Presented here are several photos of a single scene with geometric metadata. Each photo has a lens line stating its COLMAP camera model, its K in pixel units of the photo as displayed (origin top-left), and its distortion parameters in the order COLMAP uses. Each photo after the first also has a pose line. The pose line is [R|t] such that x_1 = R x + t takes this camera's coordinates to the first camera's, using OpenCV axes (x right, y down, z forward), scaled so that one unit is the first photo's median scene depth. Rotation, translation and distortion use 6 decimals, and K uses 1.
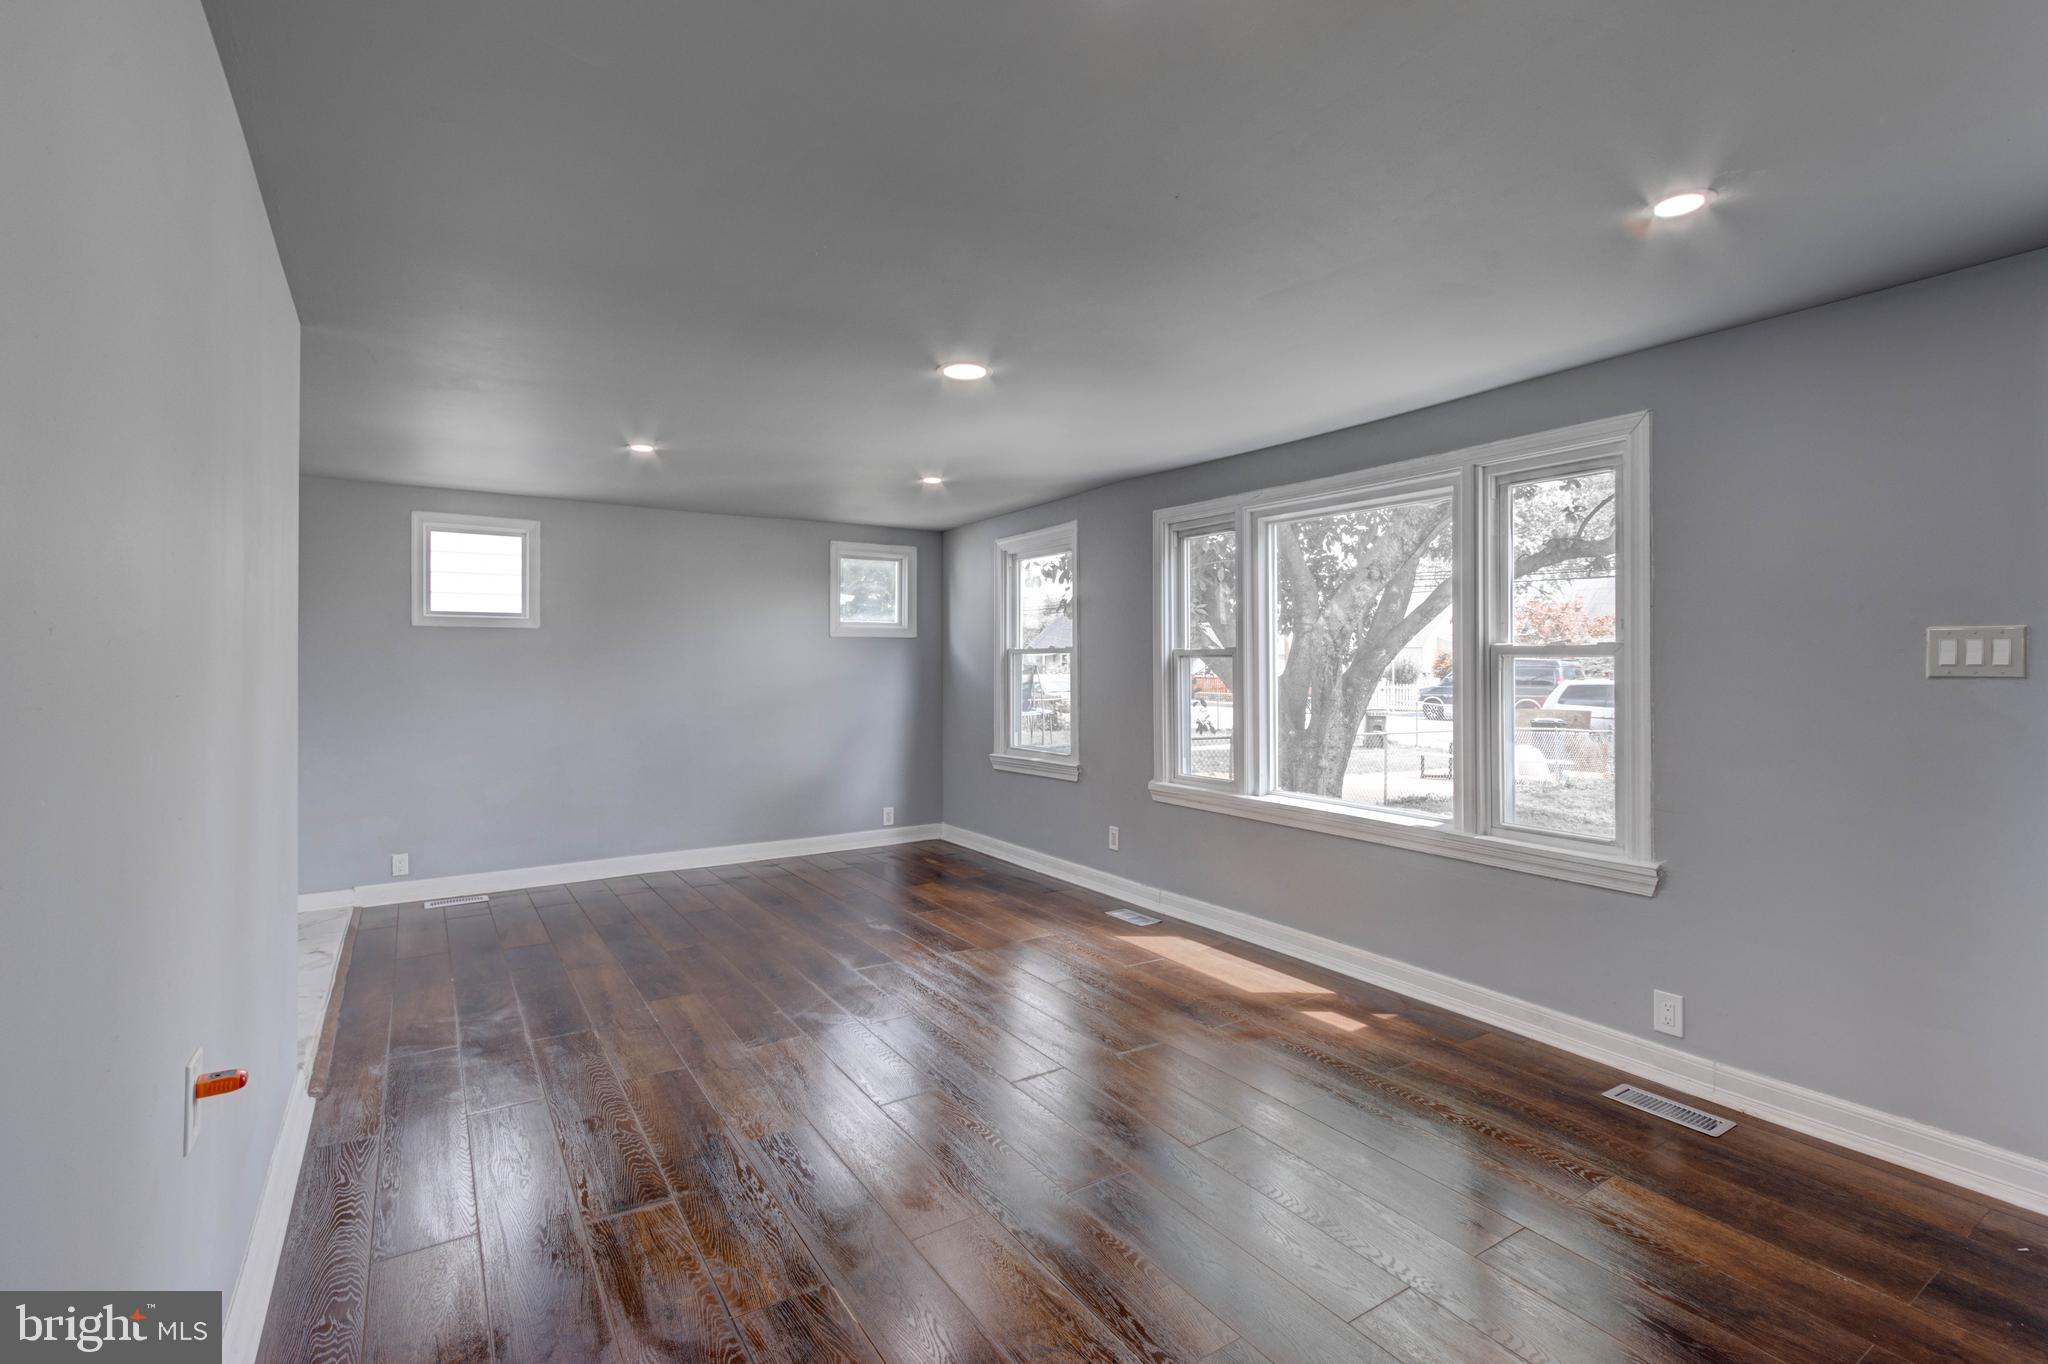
lens RADIAL K [[932.8, 0, 1028.9], [0, 932.8, 659.2], [0, 0, 1]] dist [0.001409, -0.000367]
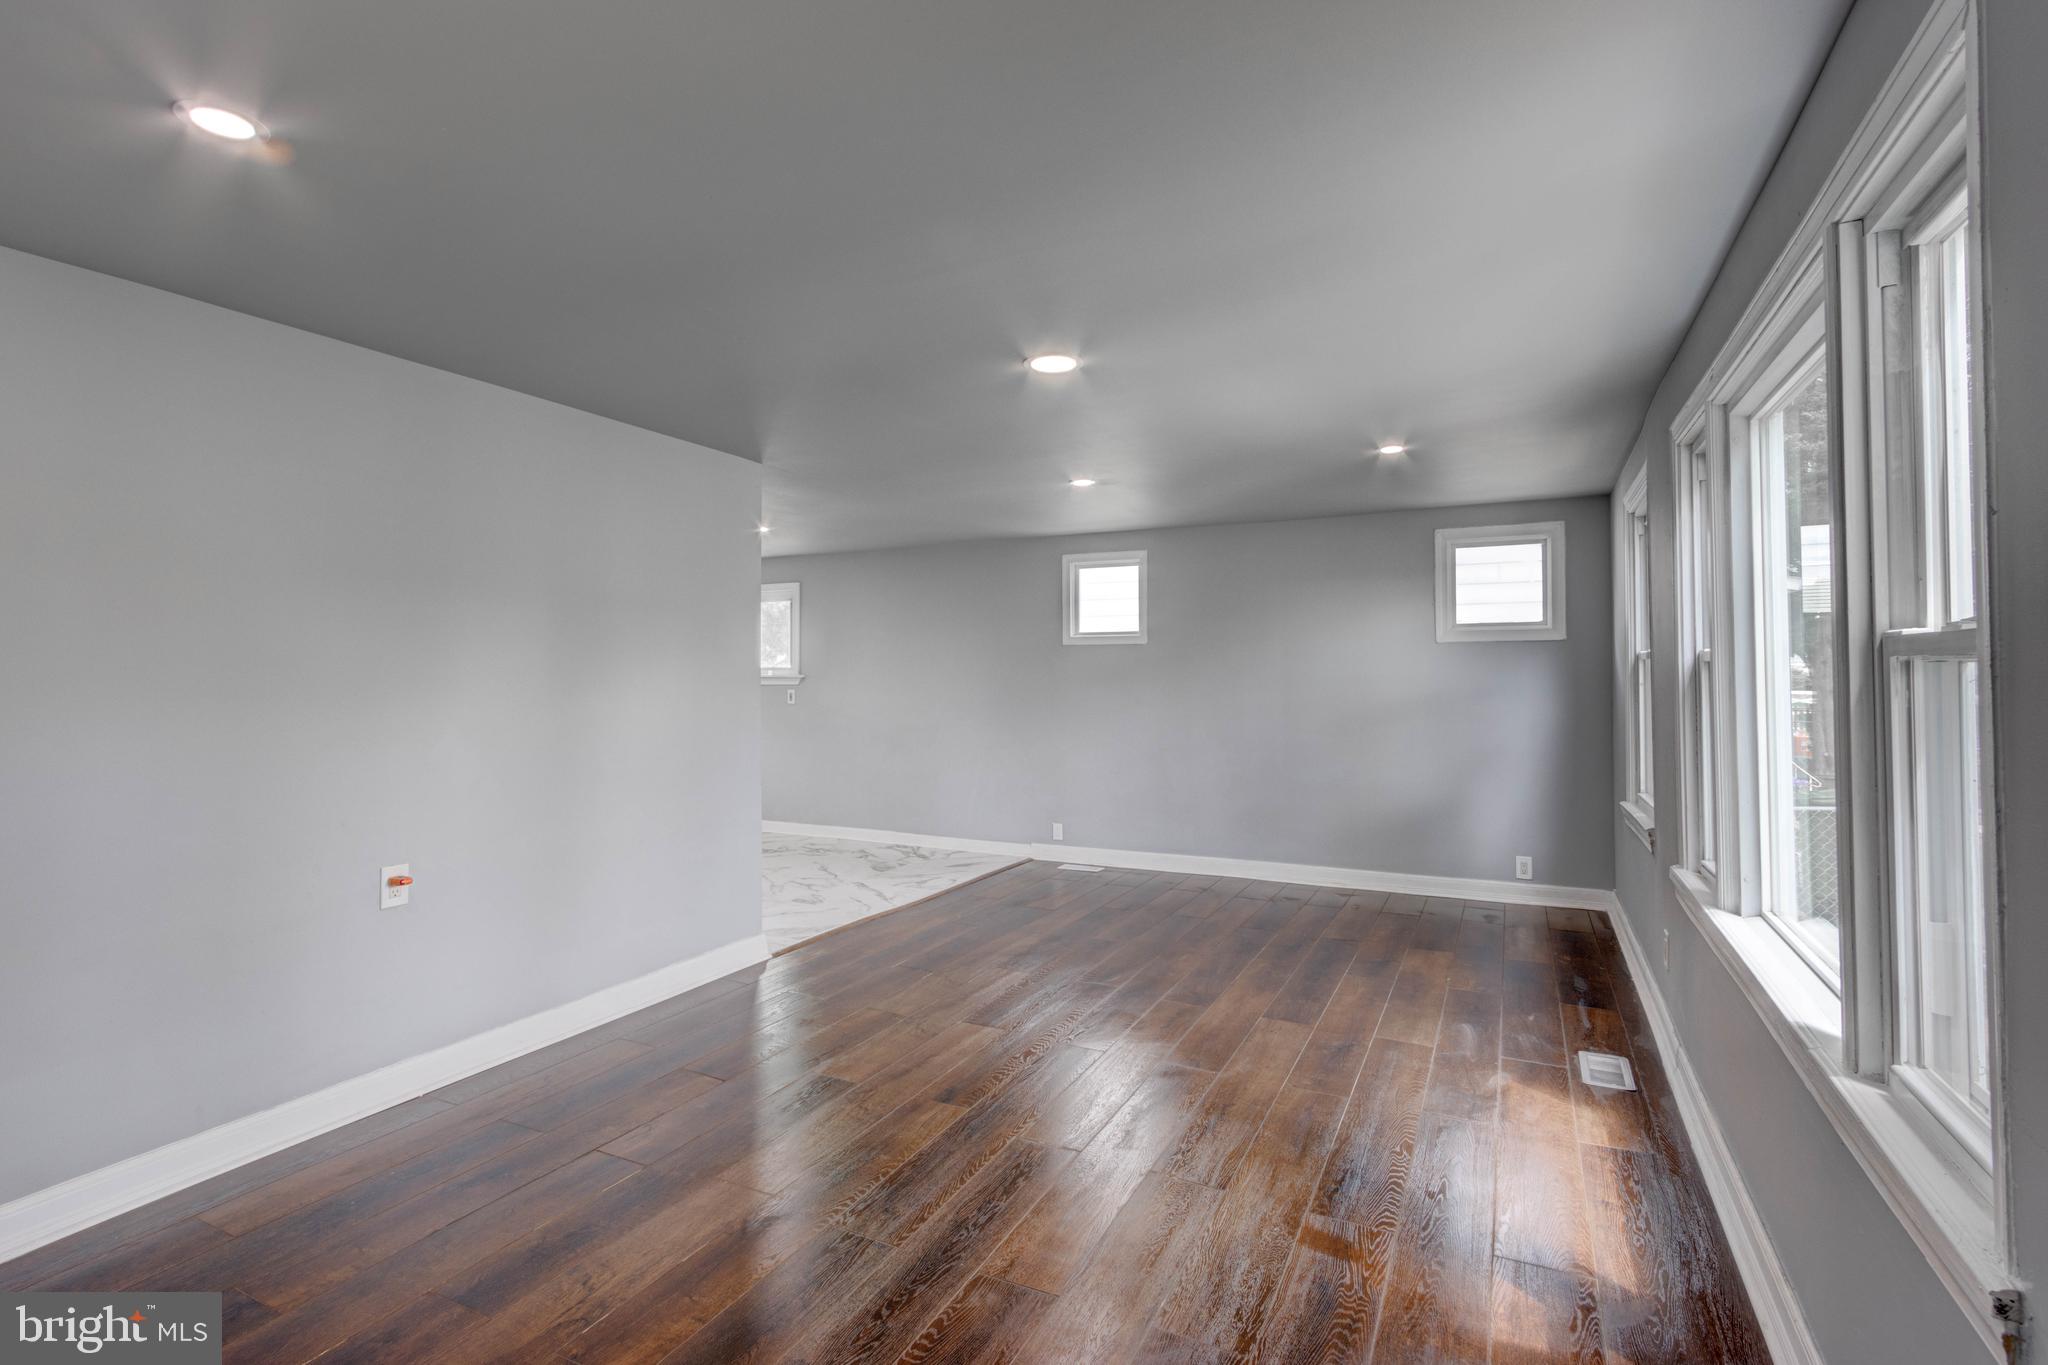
lens RADIAL K [[958.0, 0, 1032.2], [0, 958.0, 677.4], [0, 0, 1]] dist [-0.001250, -0.000108]
pose [[0.502414, 0.000974, -0.864627, 0.437194], [0.006972, 0.999962, 0.005177, 0.000608], [0.864599, -0.008630, 0.502388, 0.301793]]
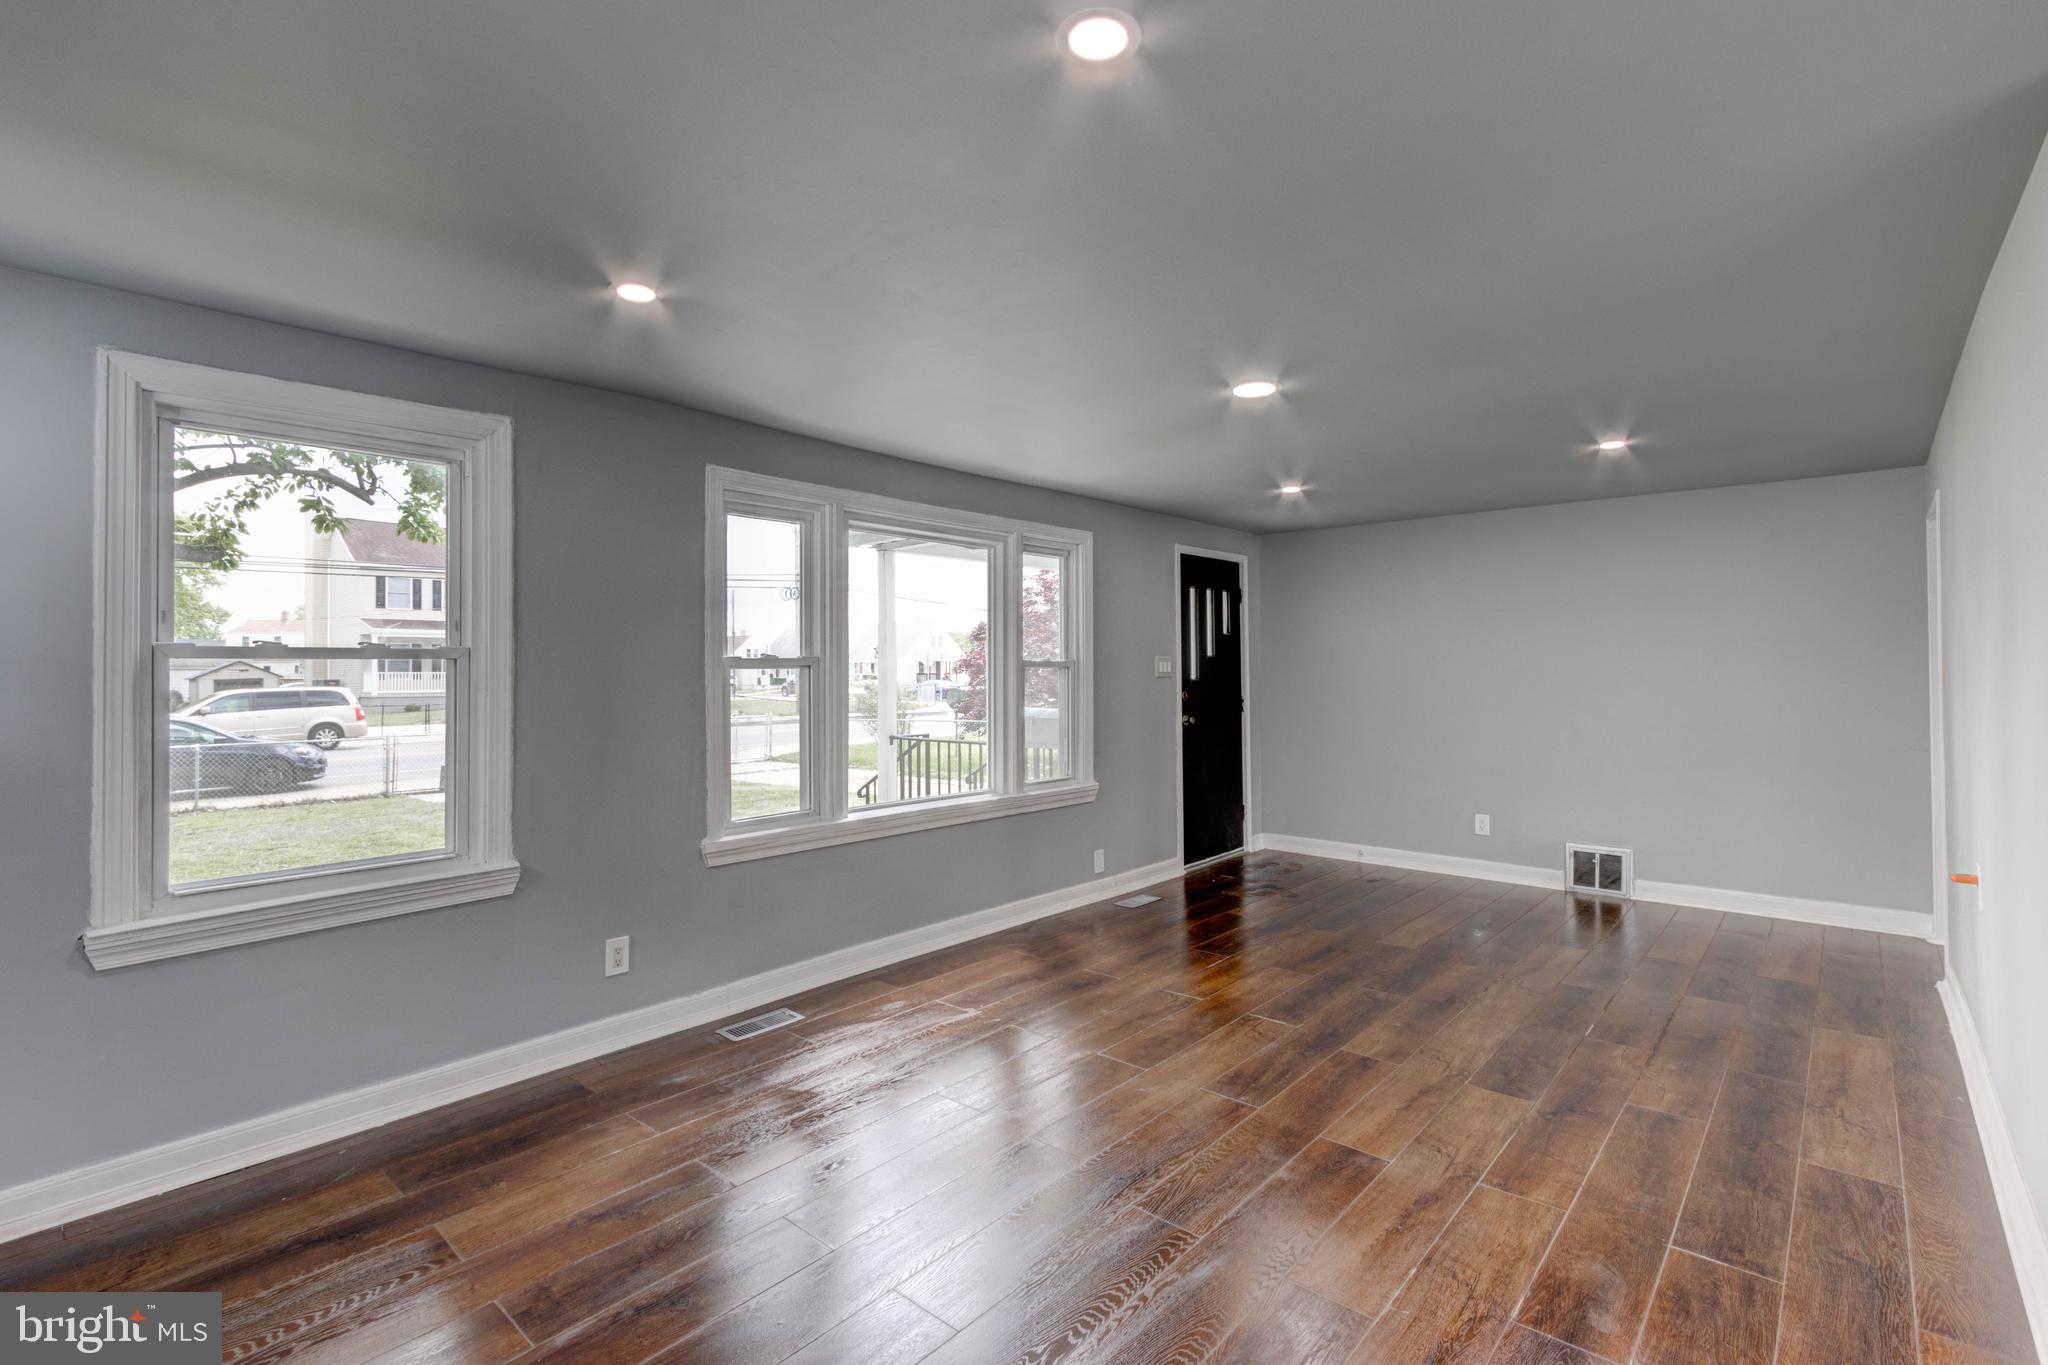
lens RADIAL K [[946.7, 0, 1008.4], [0, 946.7, 660.1], [0, 0, 1]] dist [0.016295, 0.000220]
pose [[-0.247647, 0.012122, 0.968775, -0.604869], [0.003571, 0.999926, -0.011599, 0.000883], [-0.968844, 0.000587, -0.247672, 0.907935]]
